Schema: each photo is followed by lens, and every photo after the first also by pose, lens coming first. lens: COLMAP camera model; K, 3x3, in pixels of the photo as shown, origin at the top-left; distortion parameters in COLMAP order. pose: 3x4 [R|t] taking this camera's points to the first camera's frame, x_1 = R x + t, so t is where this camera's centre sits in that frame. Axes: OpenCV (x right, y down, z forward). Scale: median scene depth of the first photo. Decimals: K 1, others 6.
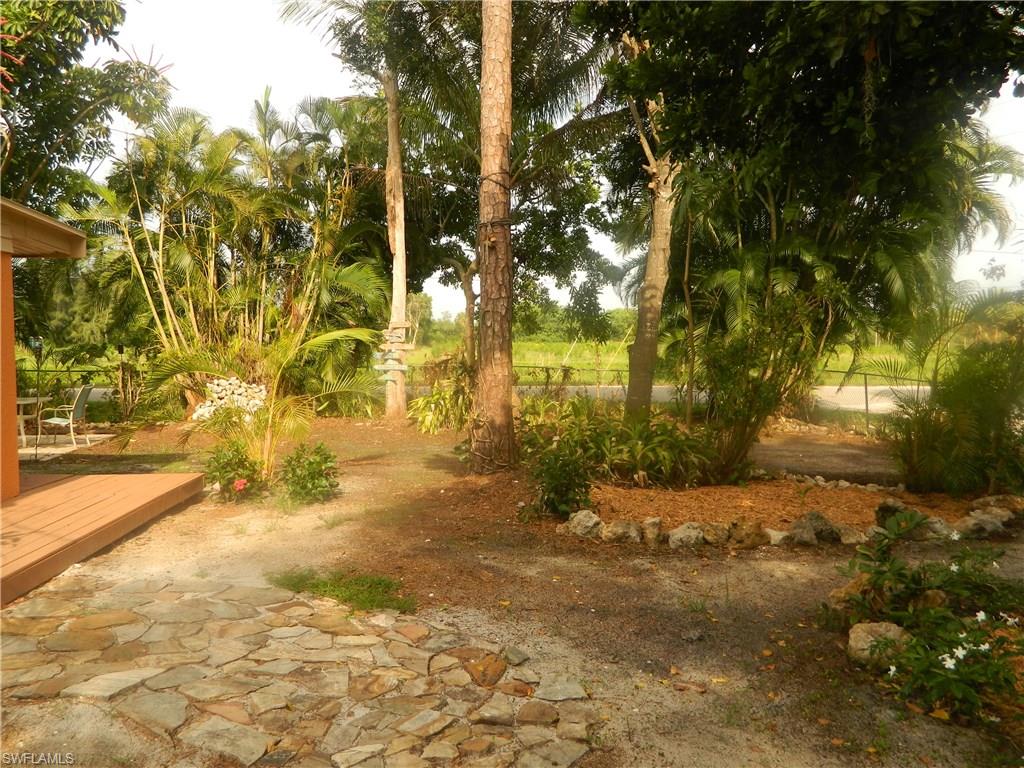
lens RADIAL K [[853.8, 0, 512.0], [0, 853.8, 384.0], [0, 0, 1]] dist [-0.007557, -0.000545]
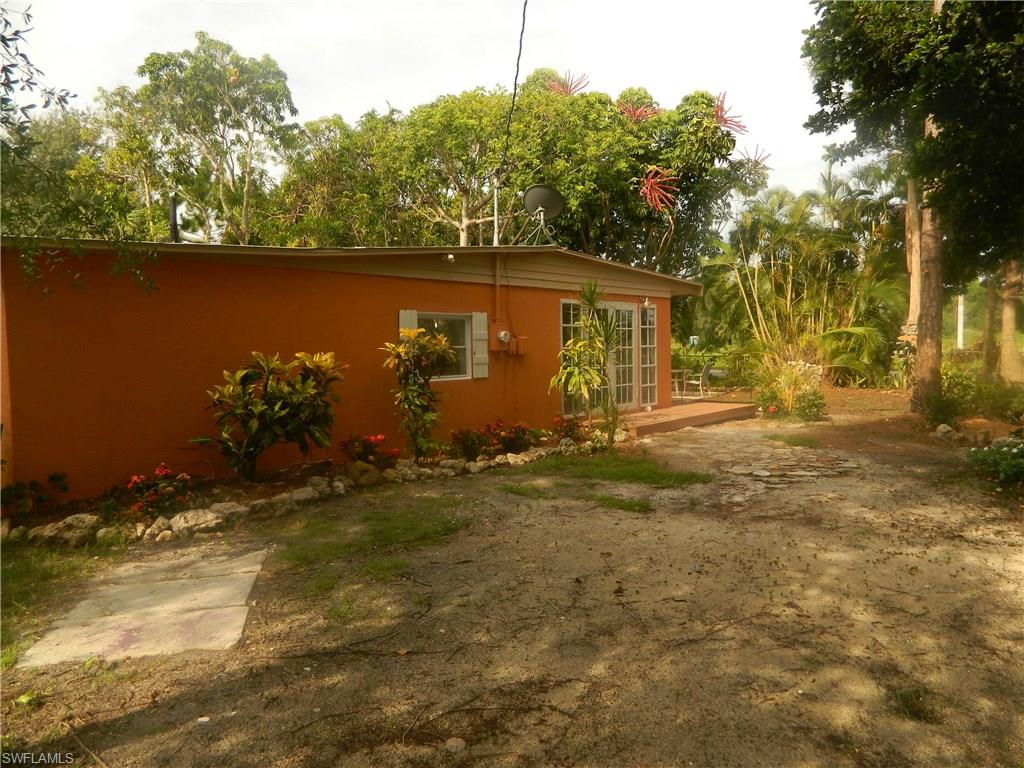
lens RADIAL K [[882.5, 0, 512.0], [0, 882.5, 384.0], [0, 0, 1]] dist [-0.006455, -0.002889]
pose [[0.750146, 0.017019, -0.661053, 0.319581], [-0.018349, 0.999820, 0.004919, 0.036063], [0.661018, 0.008439, 0.750323, -0.507299]]
